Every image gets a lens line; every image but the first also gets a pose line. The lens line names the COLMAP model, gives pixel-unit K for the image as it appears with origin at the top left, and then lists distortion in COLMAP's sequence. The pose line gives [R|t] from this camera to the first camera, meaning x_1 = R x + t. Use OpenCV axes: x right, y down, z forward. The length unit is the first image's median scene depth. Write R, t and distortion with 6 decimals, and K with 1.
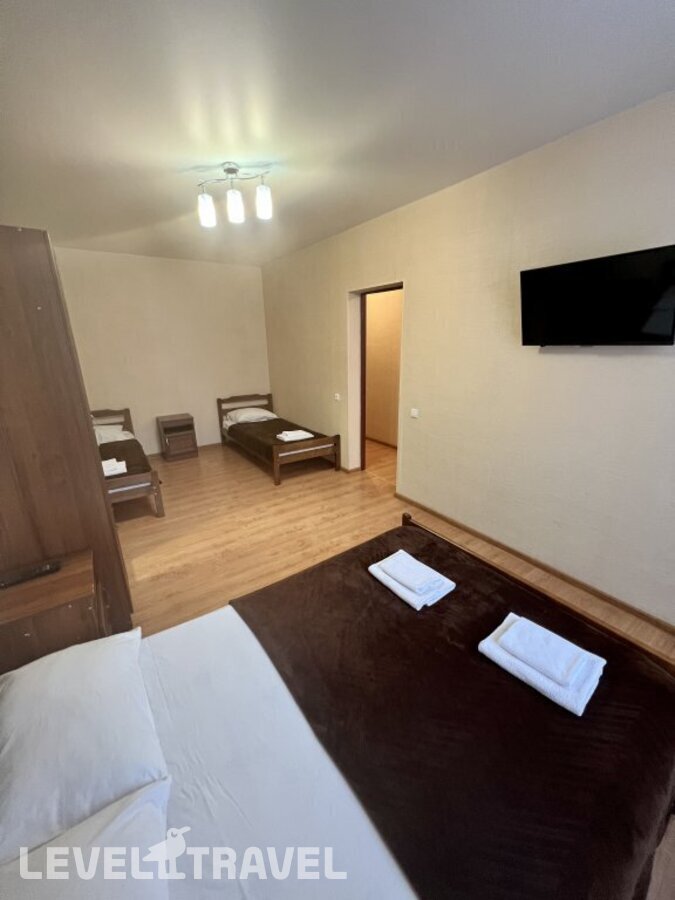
lens RADIAL K [[359.5, 0, 341.3], [0, 359.5, 449.2], [0, 0, 1]] dist [-0.000571, 0.000151]
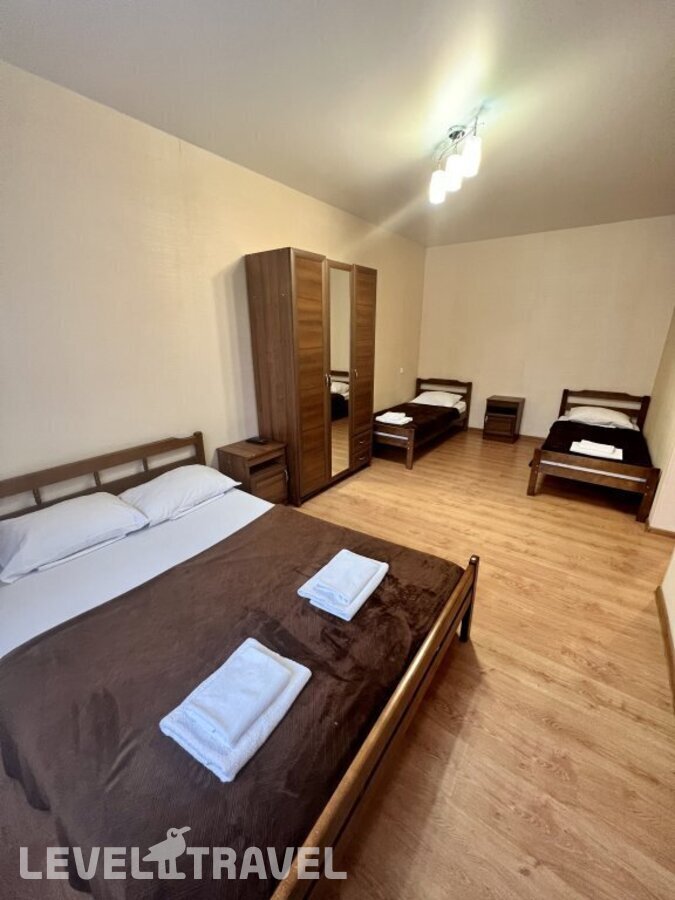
lens RADIAL K [[359.5, 0, 338.6], [0, 359.5, 448.6], [0, 0, 1]] dist [-0.000571, 0.000151]
pose [[0.335005, 0.308720, -0.890204, 0.437722], [-0.282077, 0.934326, 0.217870, -0.064737], [0.899002, 0.178119, 0.400087, 0.294341]]
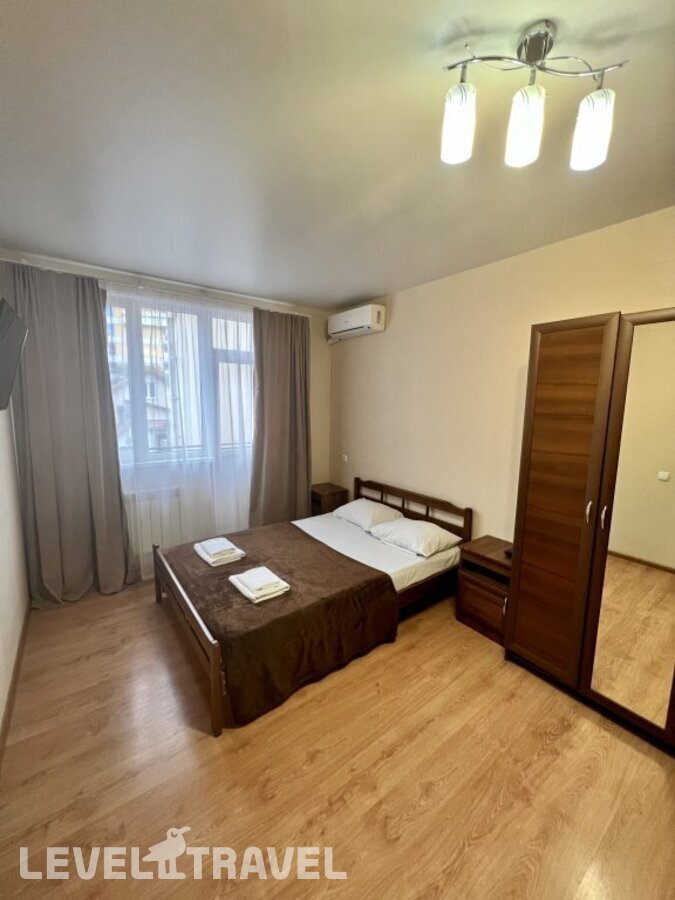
lens RADIAL K [[359.5, 0, 339.8], [0, 359.5, 450.3], [0, 0, 1]] dist [-0.000571, 0.000151]
pose [[-0.999333, 0.001481, -0.036493, -0.026731], [-0.014260, 0.904044, 0.427202, -0.311859], [0.033624, 0.427437, -0.903420, 0.995871]]
